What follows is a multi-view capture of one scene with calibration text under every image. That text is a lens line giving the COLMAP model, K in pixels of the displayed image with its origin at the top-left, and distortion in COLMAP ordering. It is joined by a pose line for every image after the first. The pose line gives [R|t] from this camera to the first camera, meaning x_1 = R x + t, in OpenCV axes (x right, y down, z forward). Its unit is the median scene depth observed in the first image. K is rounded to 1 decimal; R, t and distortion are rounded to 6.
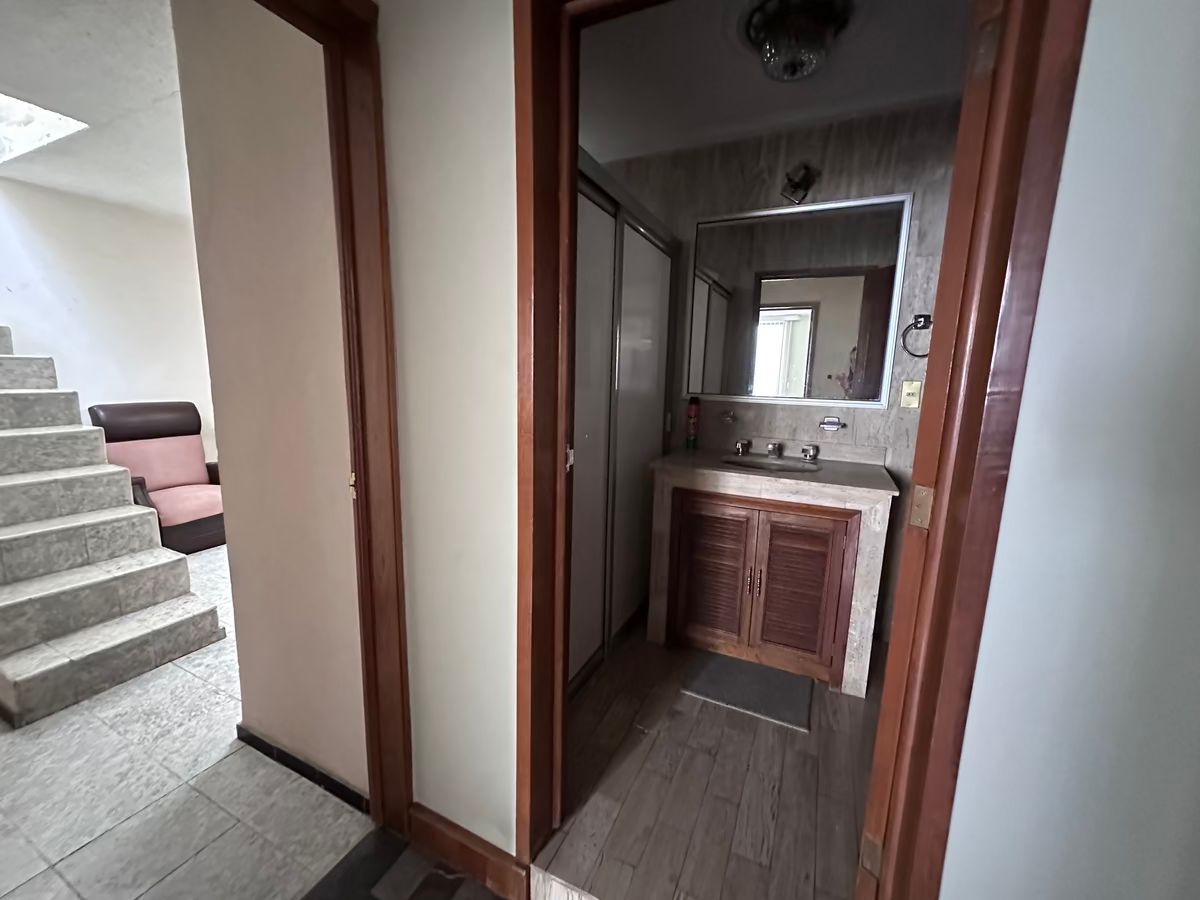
lens RADIAL K [[477.7, 0, 600.5], [0, 477.7, 448.1], [0, 0, 1]] dist [-0.001766, 0.000695]
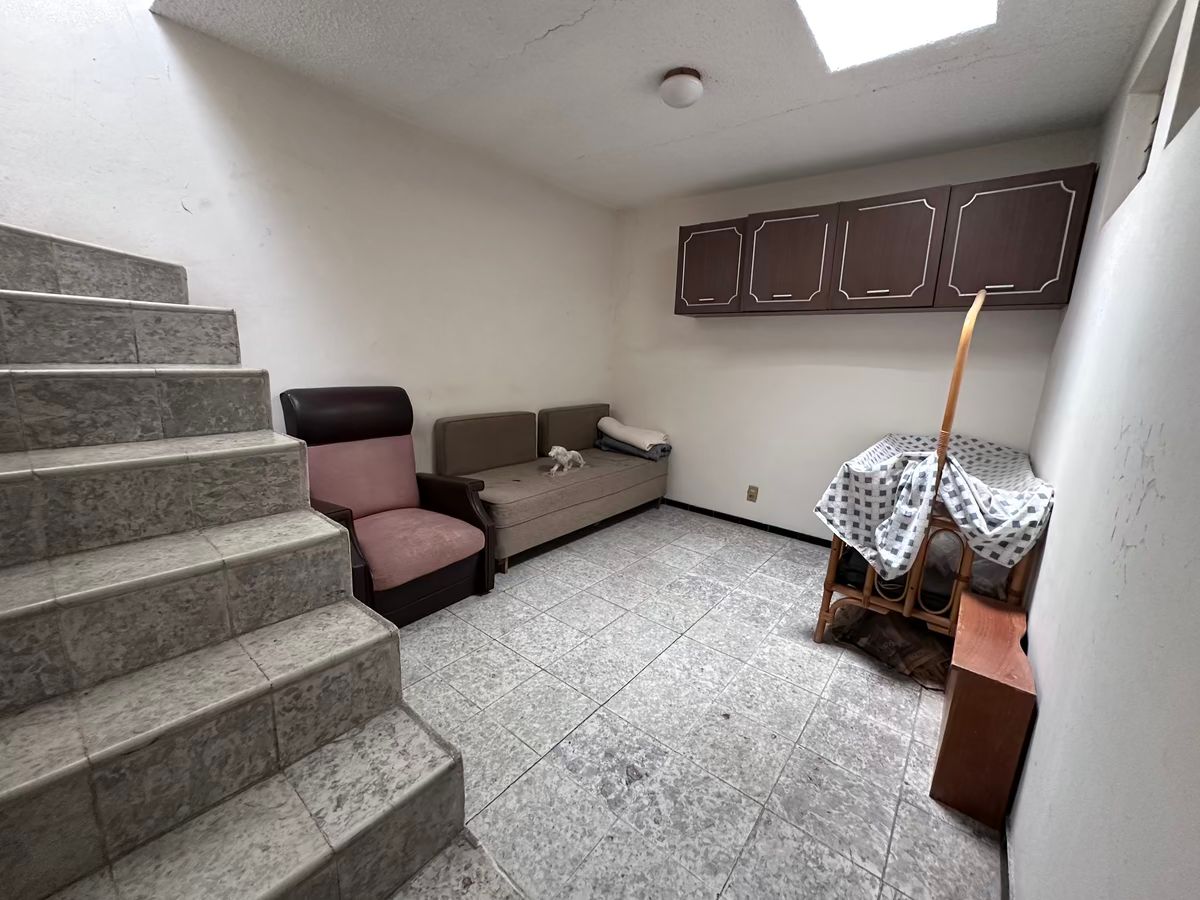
lens RADIAL K [[477.7, 0, 600.5], [0, 477.7, 448.1], [0, 0, 1]] dist [-0.001766, 0.000695]
pose [[0.974586, 0.061707, -0.215348, -0.656379], [-0.055048, 0.997806, 0.036786, -0.078403], [0.217145, -0.023996, 0.975844, 0.596402]]
